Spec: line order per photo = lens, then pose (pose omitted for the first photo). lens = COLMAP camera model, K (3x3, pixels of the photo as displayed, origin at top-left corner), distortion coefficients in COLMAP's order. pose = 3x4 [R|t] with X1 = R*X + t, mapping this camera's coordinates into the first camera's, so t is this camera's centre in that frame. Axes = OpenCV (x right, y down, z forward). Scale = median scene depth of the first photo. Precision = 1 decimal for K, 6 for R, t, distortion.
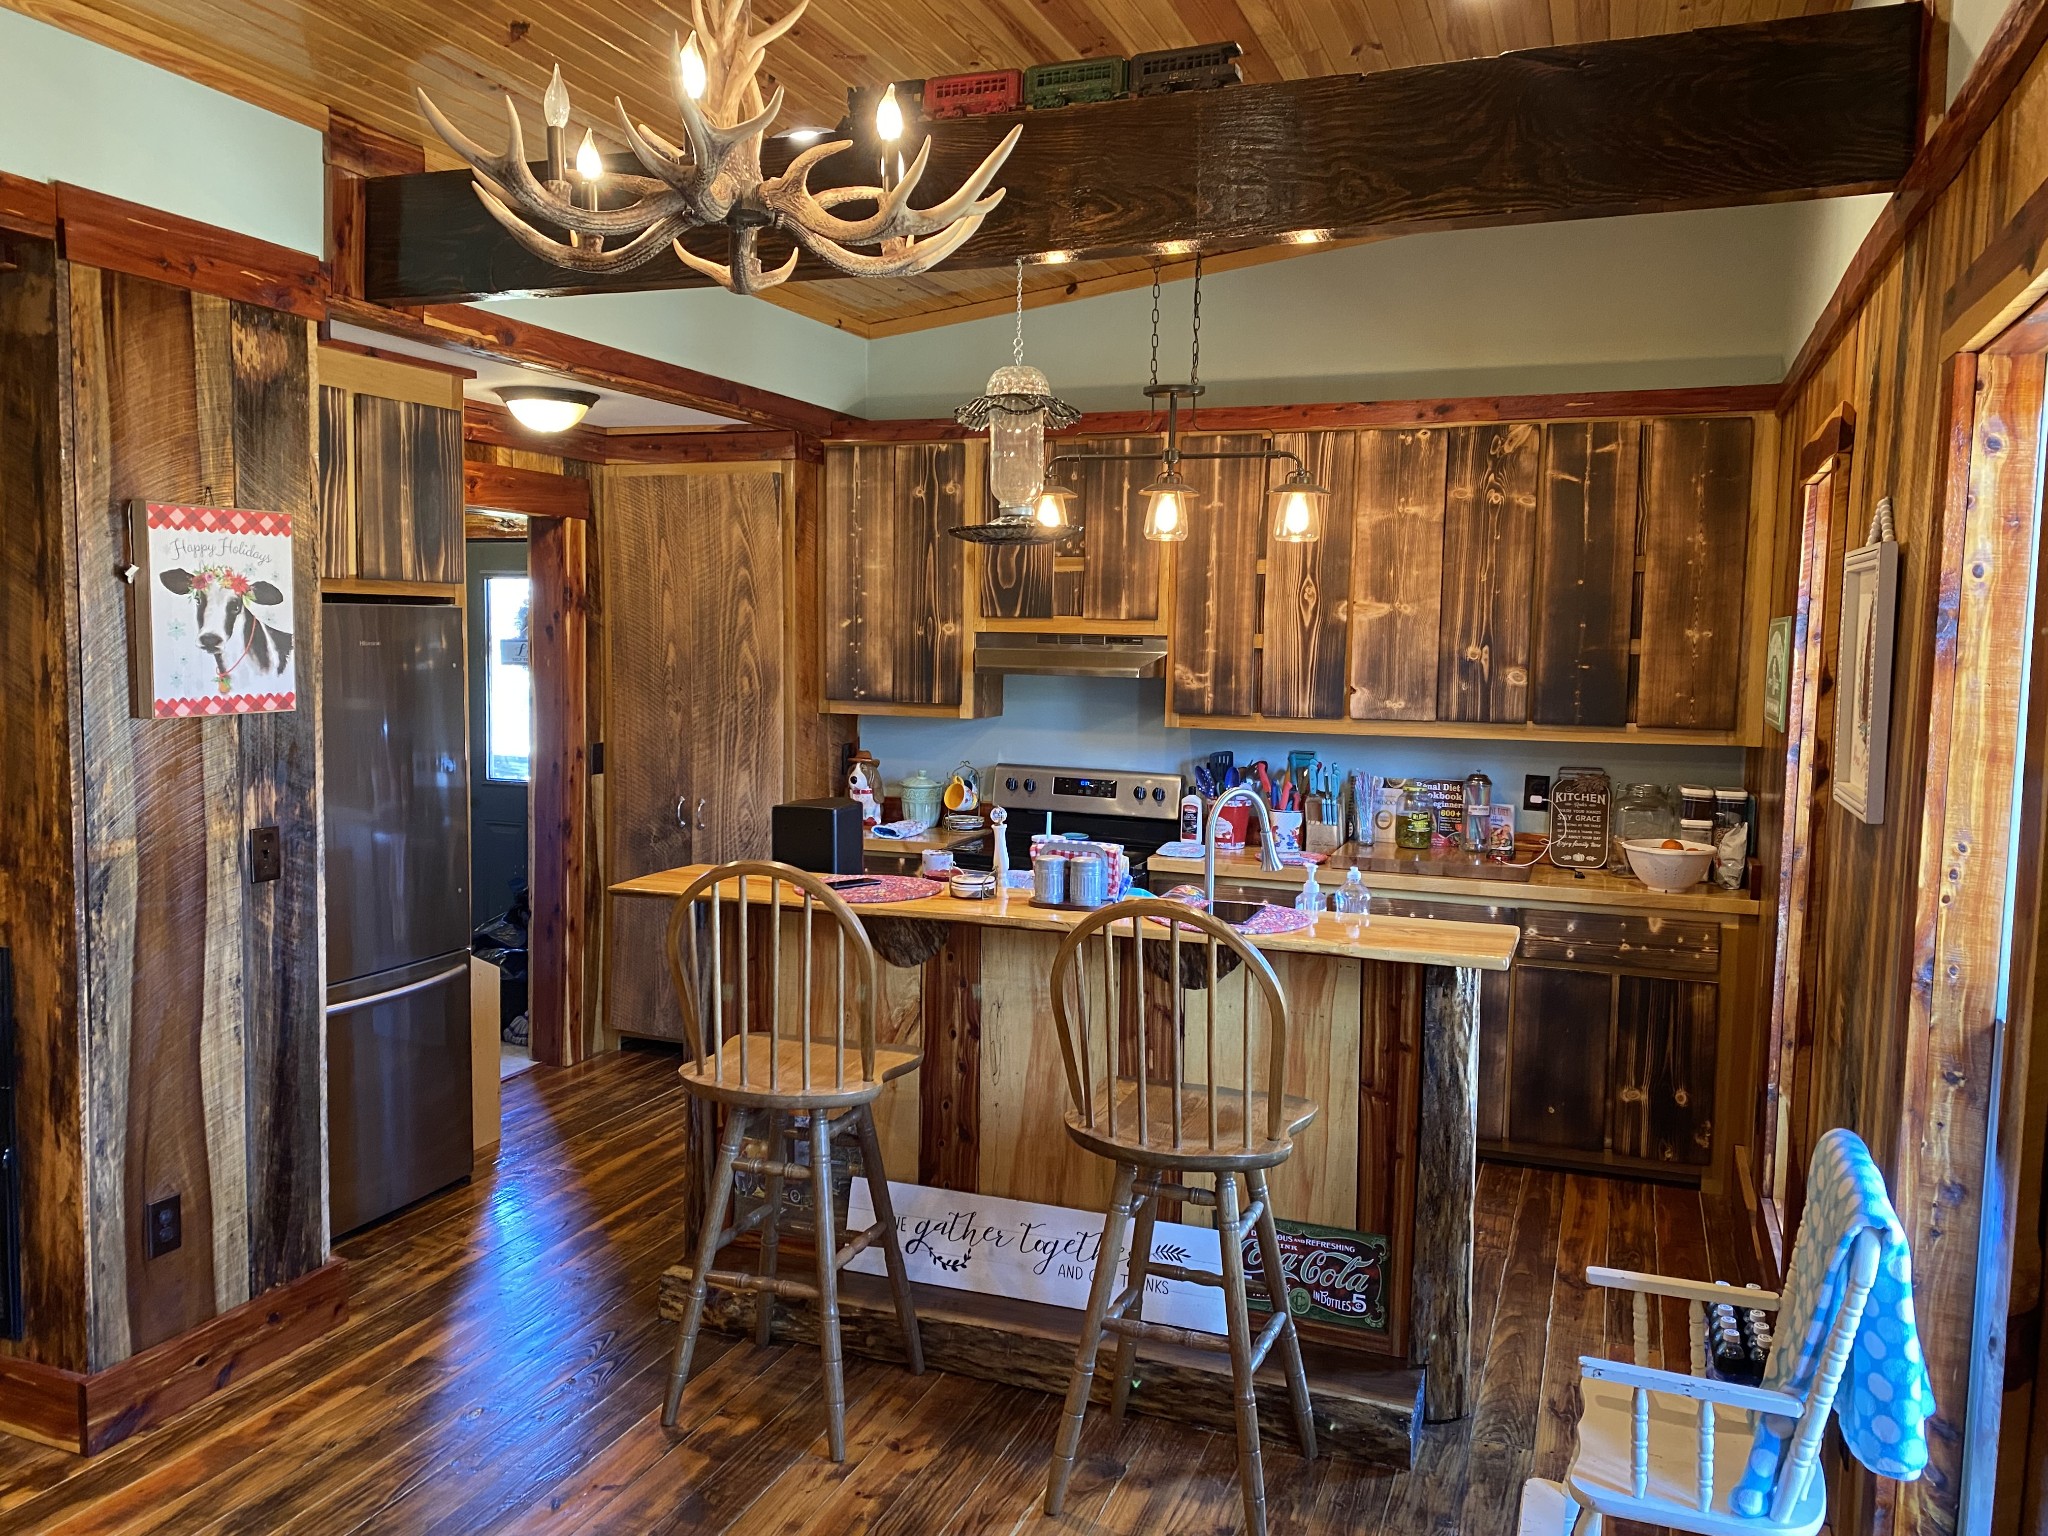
lens RADIAL K [[1610.7, 0, 1014.4], [0, 1610.7, 758.1], [0, 0, 1]] dist [0.043443, -0.041492]
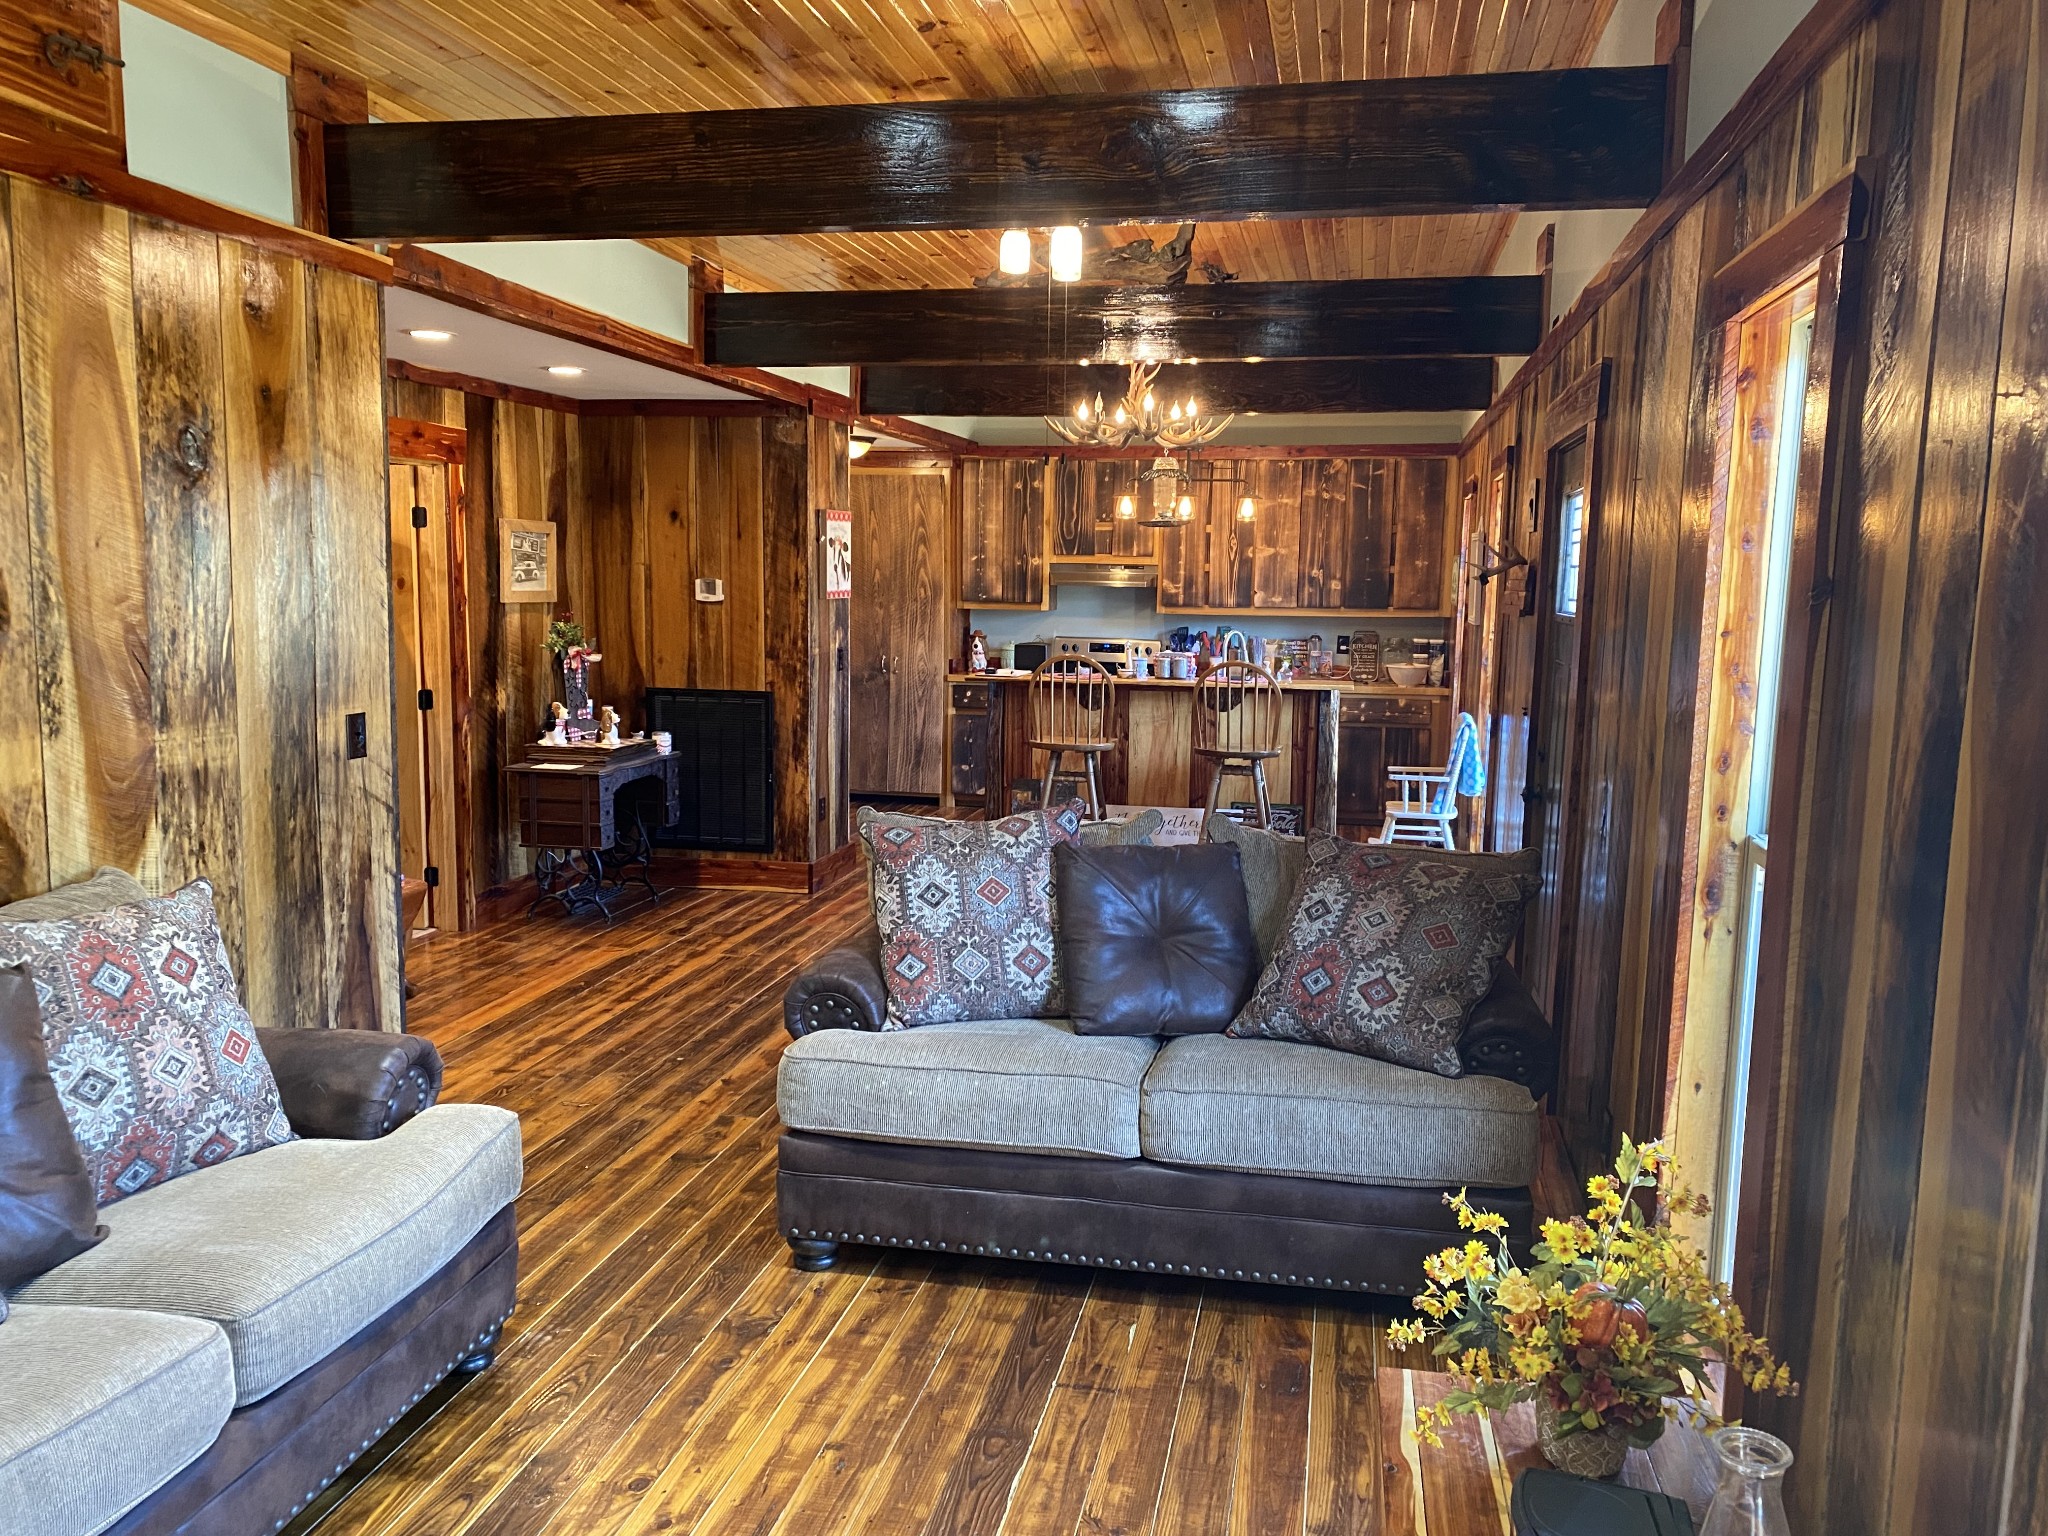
lens RADIAL K [[1610.7, 0, 1024.4], [0, 1610.7, 780.3], [0, 0, 1]] dist [0.043443, -0.041492]
pose [[0.987109, -0.022458, 0.158465, -0.390901], [0.013706, 0.998331, 0.056109, 0.073486], [-0.159461, -0.053214, 0.985769, -0.918753]]
